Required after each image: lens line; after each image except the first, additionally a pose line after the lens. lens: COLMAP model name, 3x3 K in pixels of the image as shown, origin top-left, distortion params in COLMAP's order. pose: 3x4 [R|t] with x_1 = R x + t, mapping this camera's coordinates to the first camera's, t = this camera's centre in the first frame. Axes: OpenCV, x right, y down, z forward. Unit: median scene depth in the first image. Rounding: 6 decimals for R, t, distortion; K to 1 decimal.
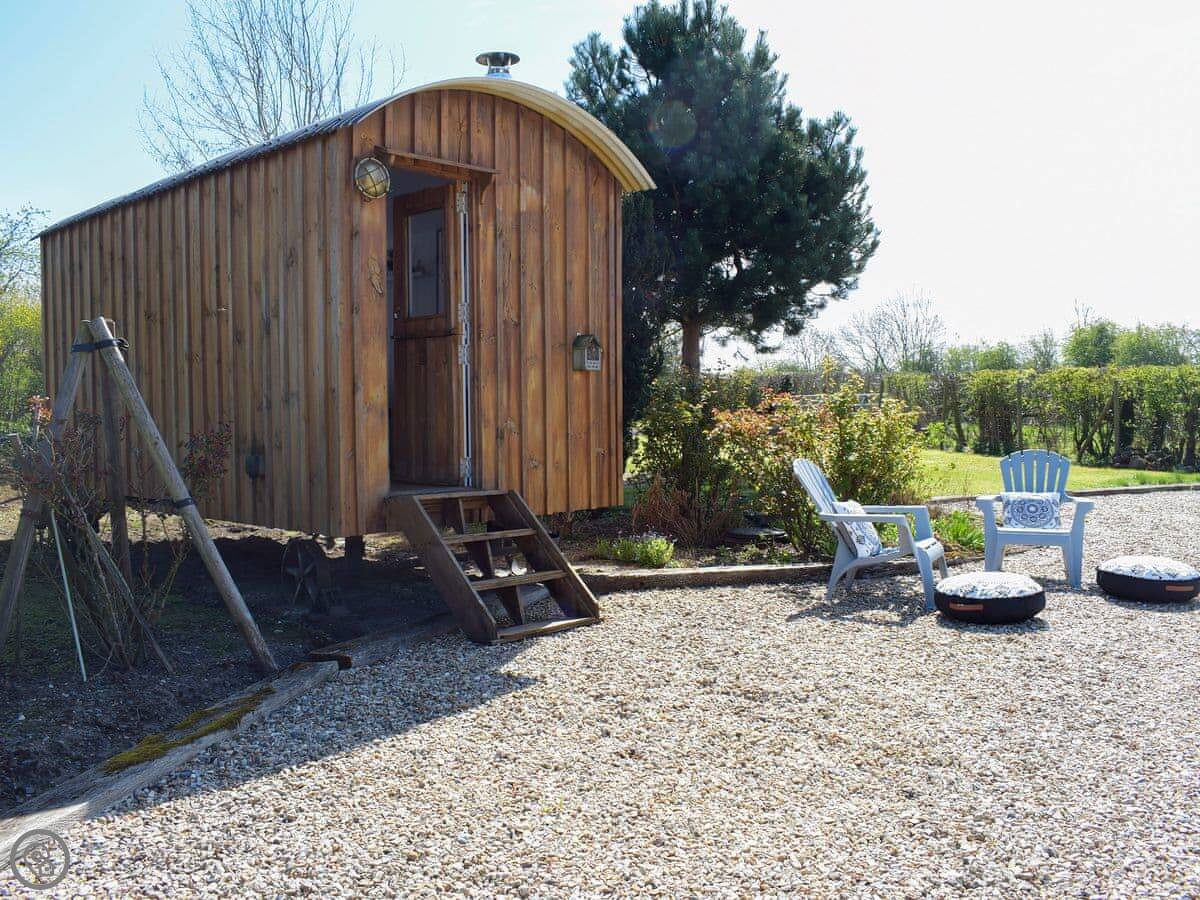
lens RADIAL K [[1065.7, 0, 600.0], [0, 1065.7, 450.0], [0, 0, 1]] dist [-0.075655, 0.002126]
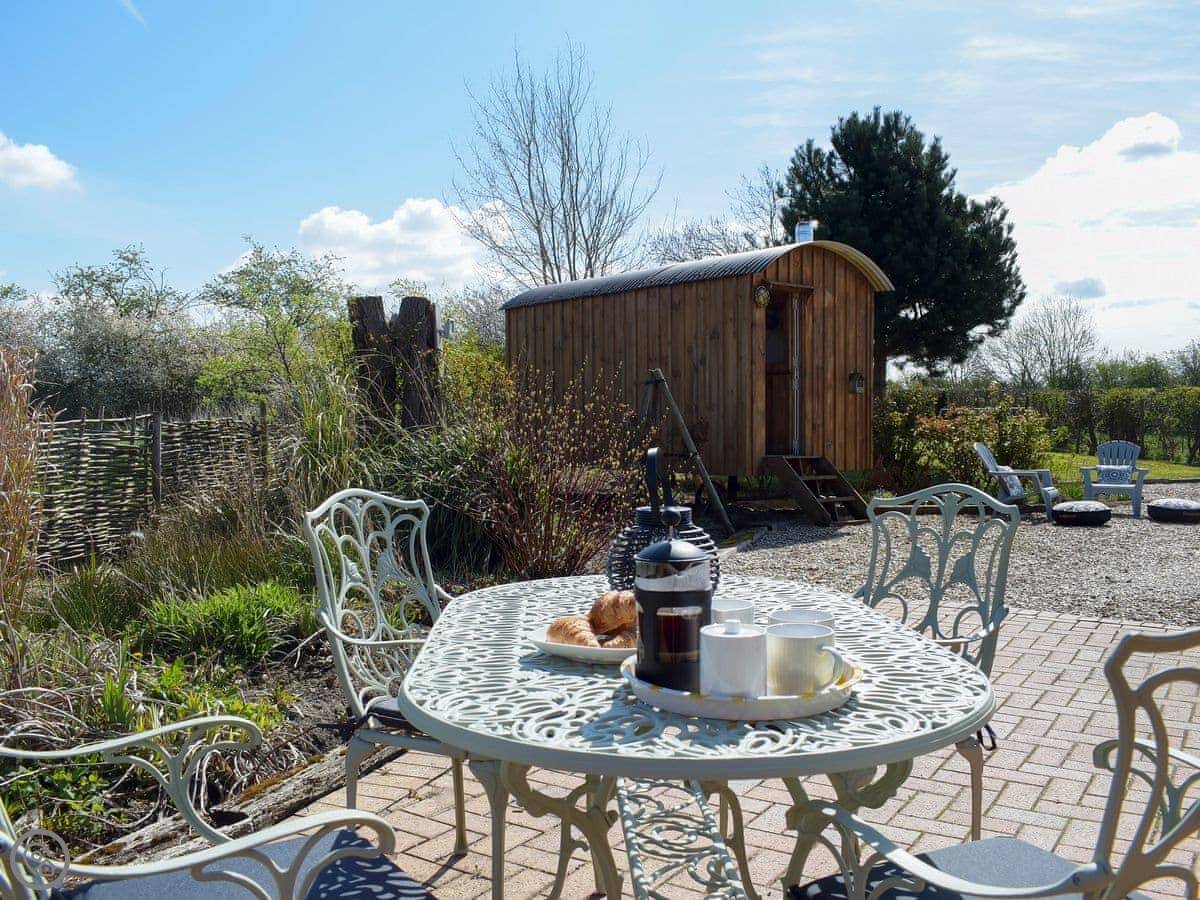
lens RADIAL K [[1065.7, 0, 600.0], [0, 1065.7, 450.0], [0, 0, 1]] dist [-0.075655, 0.002126]
pose [[0.991886, 0.011053, -0.126649, -0.098928], [-0.012472, 0.999868, -0.010414, 0.021476], [0.126517, 0.011910, 0.991893, -0.385057]]
